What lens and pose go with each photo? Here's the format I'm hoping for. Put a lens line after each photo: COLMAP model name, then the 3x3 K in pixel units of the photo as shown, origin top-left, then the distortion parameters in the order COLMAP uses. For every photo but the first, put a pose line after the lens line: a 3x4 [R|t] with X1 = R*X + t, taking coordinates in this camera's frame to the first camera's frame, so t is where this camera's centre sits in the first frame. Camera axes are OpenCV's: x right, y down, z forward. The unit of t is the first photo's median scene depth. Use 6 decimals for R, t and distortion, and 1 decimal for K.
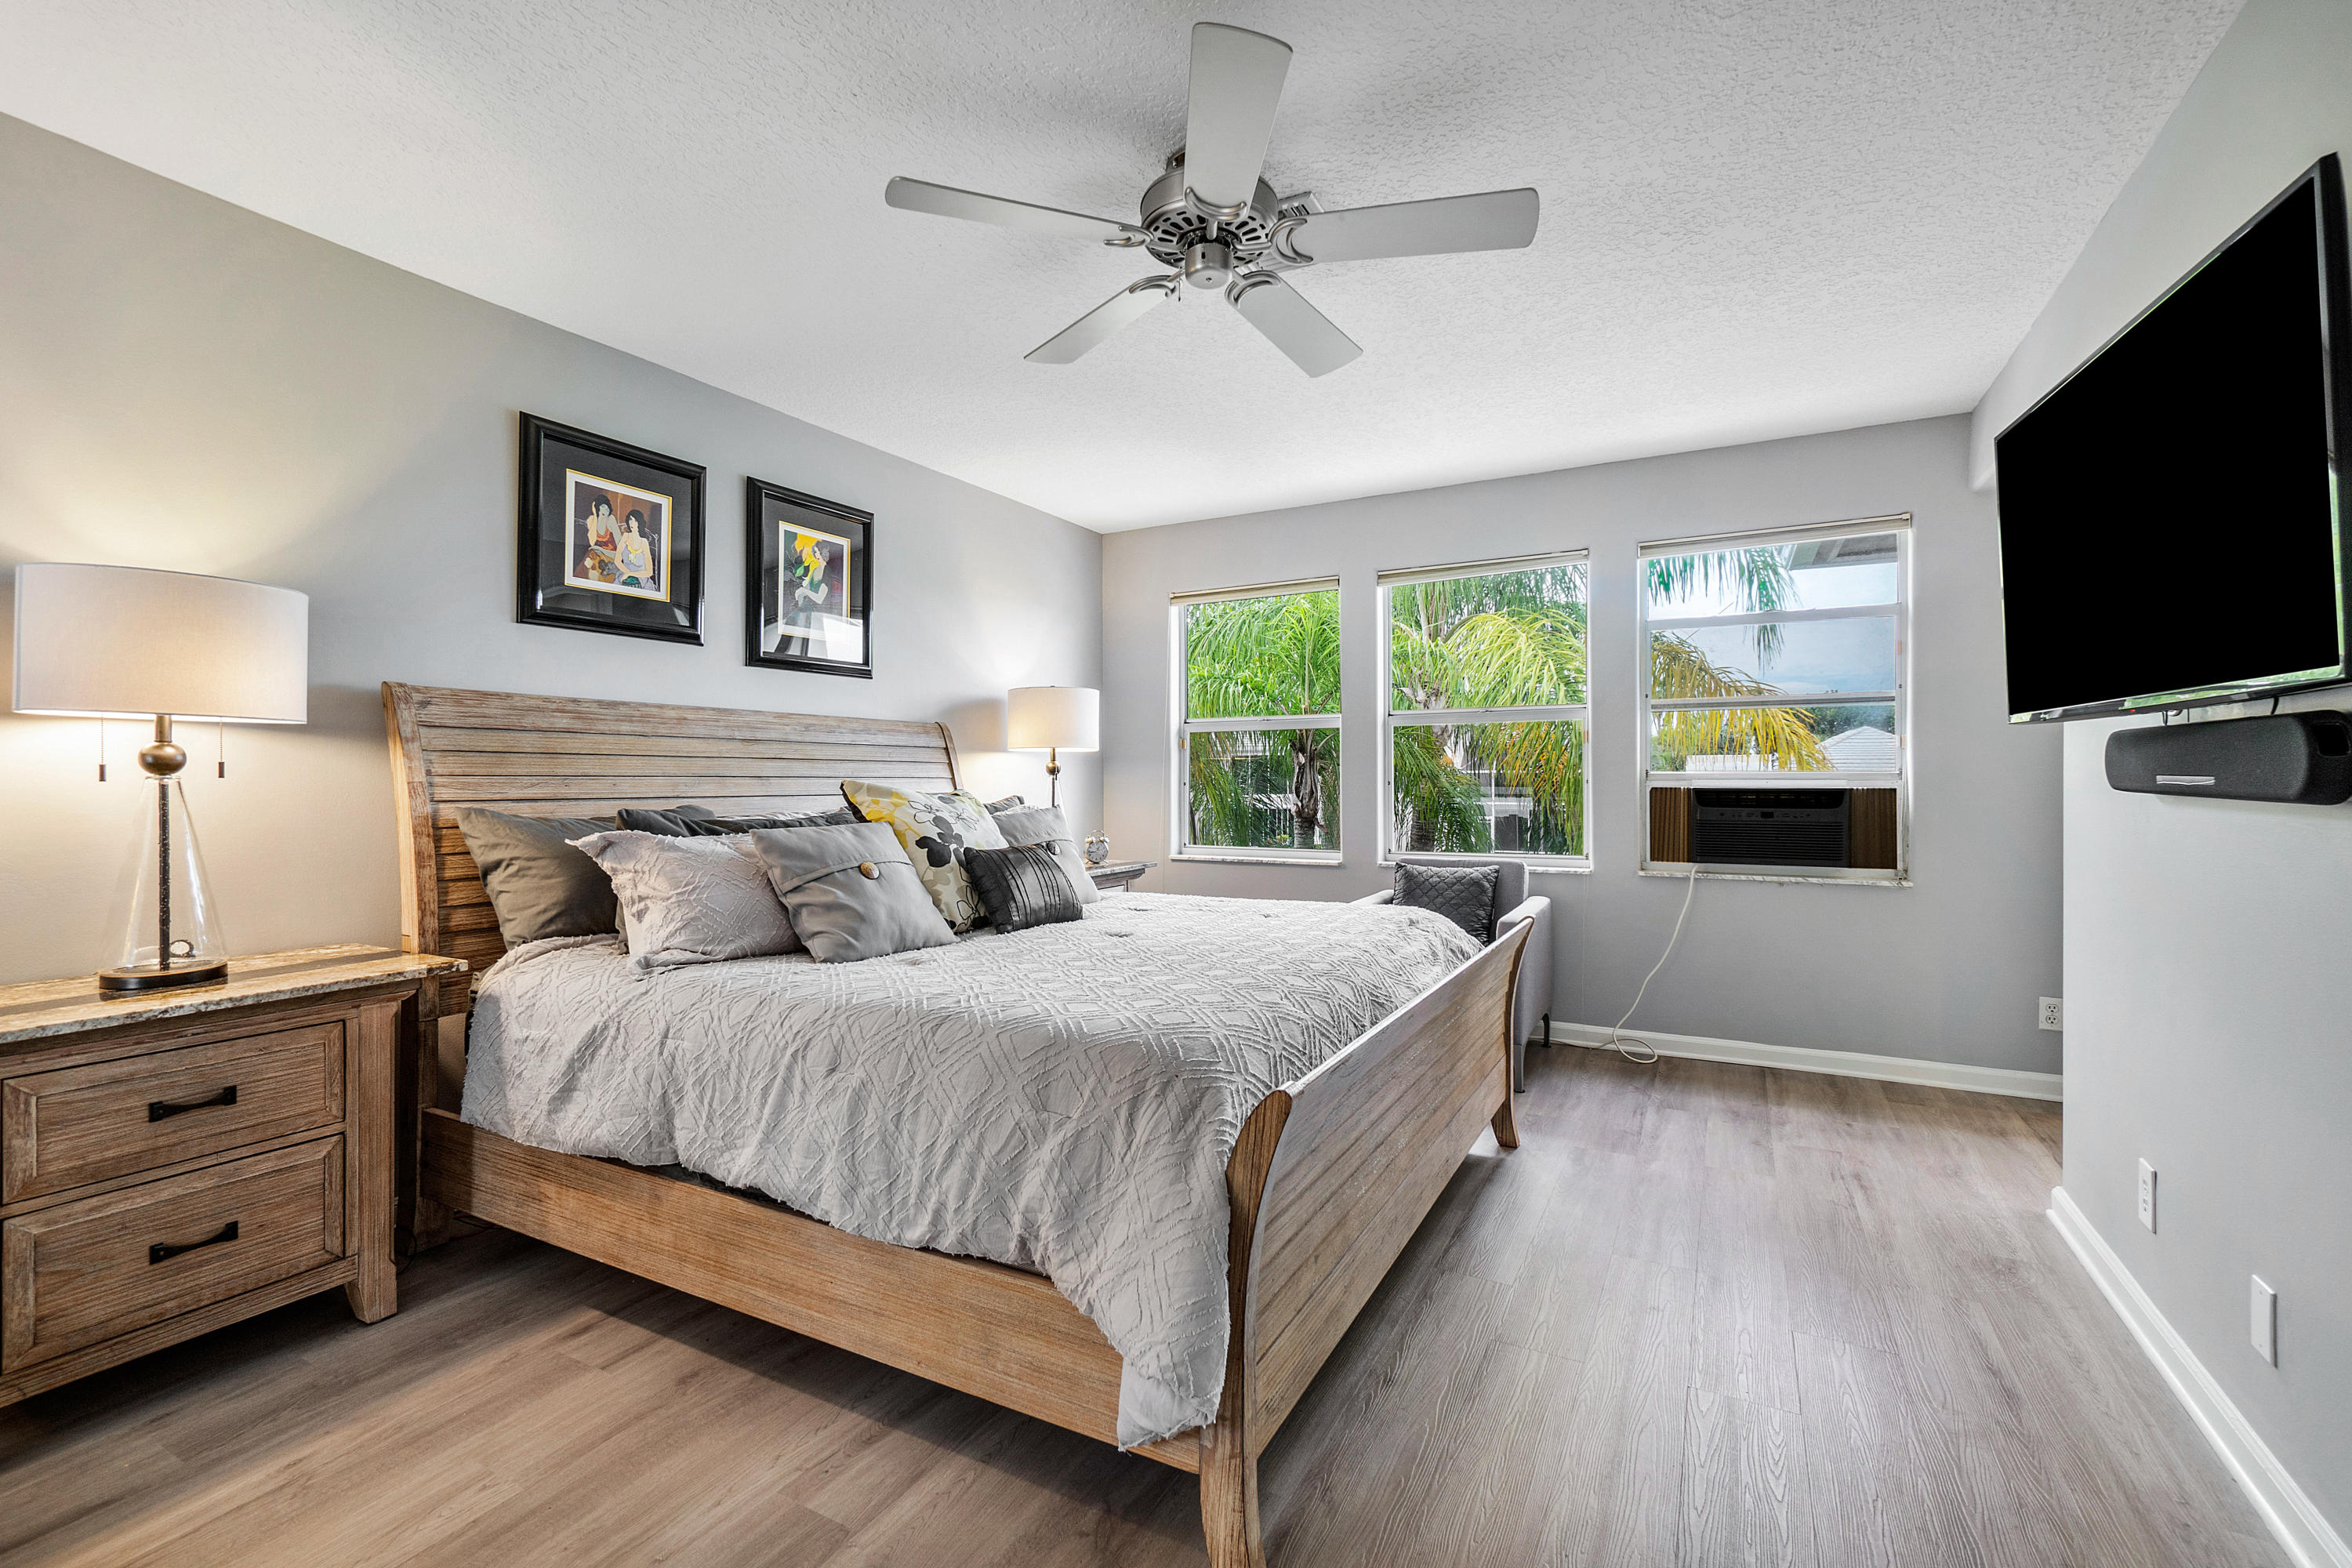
lens RADIAL K [[1033.9, 0, 1173.2], [0, 1033.9, 769.4], [0, 0, 1]] dist [0.000247, 0.000380]
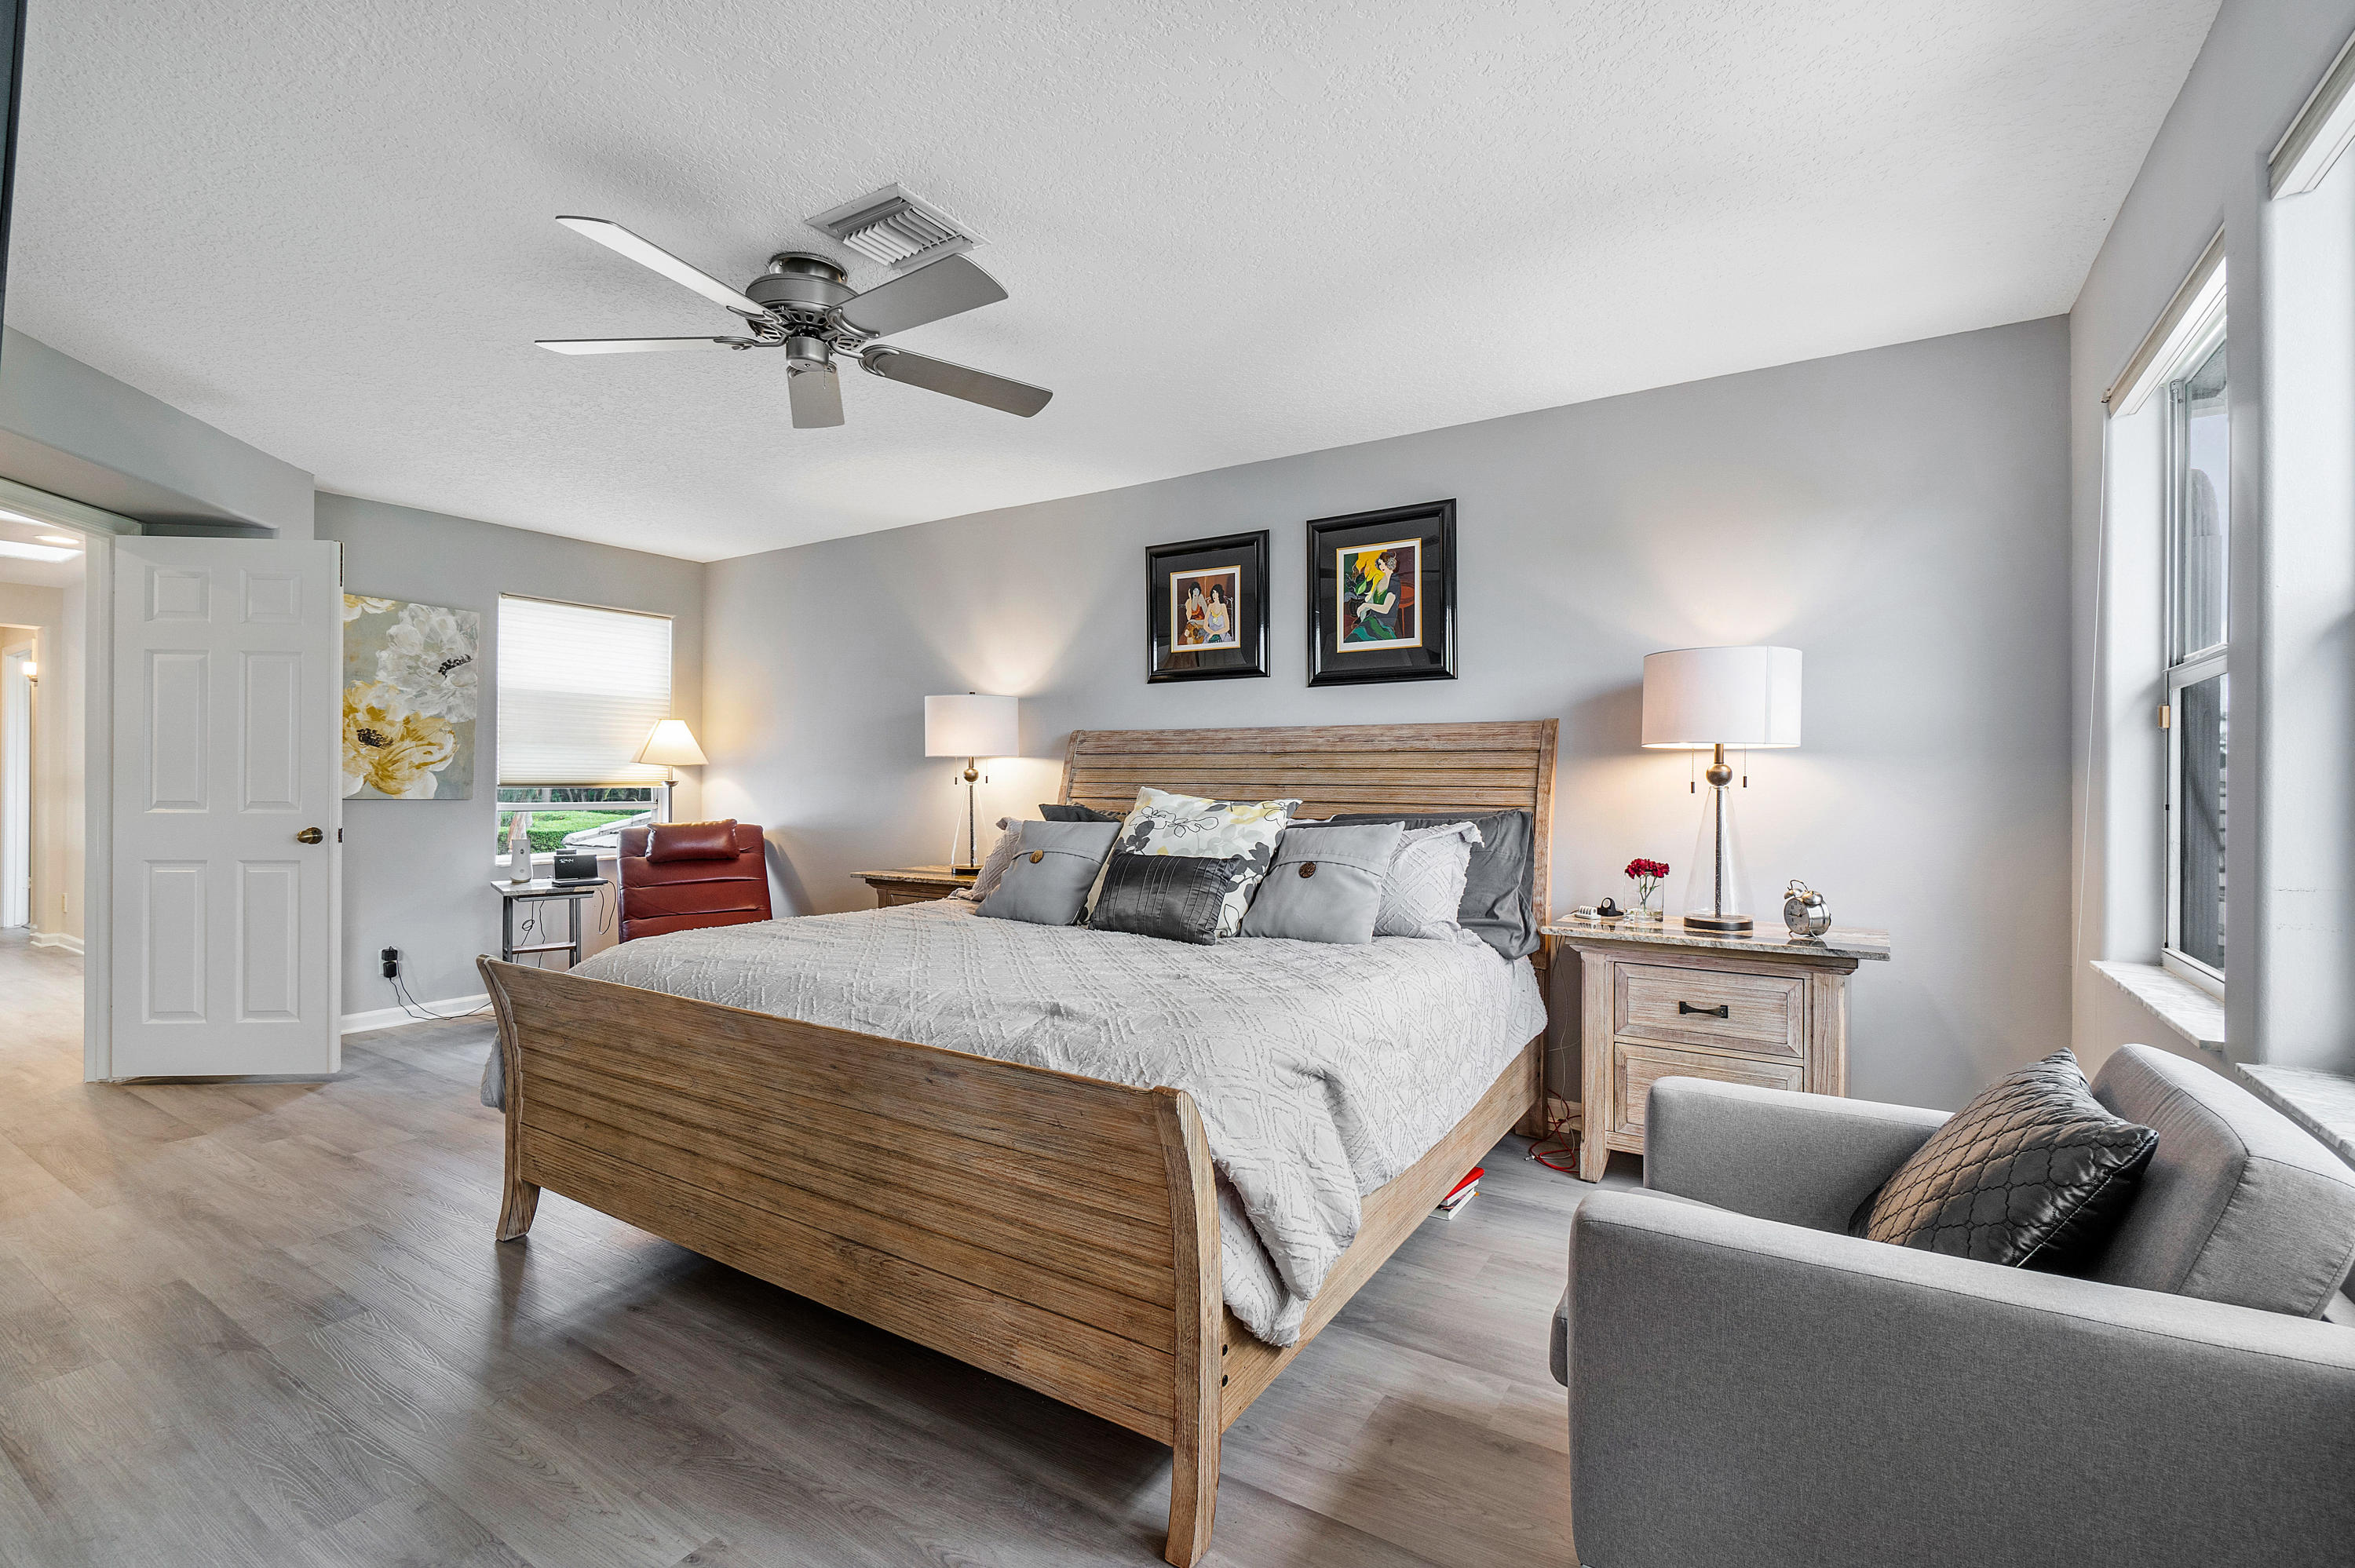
lens RADIAL K [[1035.1, 0, 1174.7], [0, 1035.1, 769.4], [0, 0, 1]] dist [0.000247, 0.000380]
pose [[-0.071461, -0.019300, -0.997257, 0.794989], [-0.002775, 0.999813, -0.019150, 0.013168], [0.997440, 0.001398, -0.071501, 1.020737]]
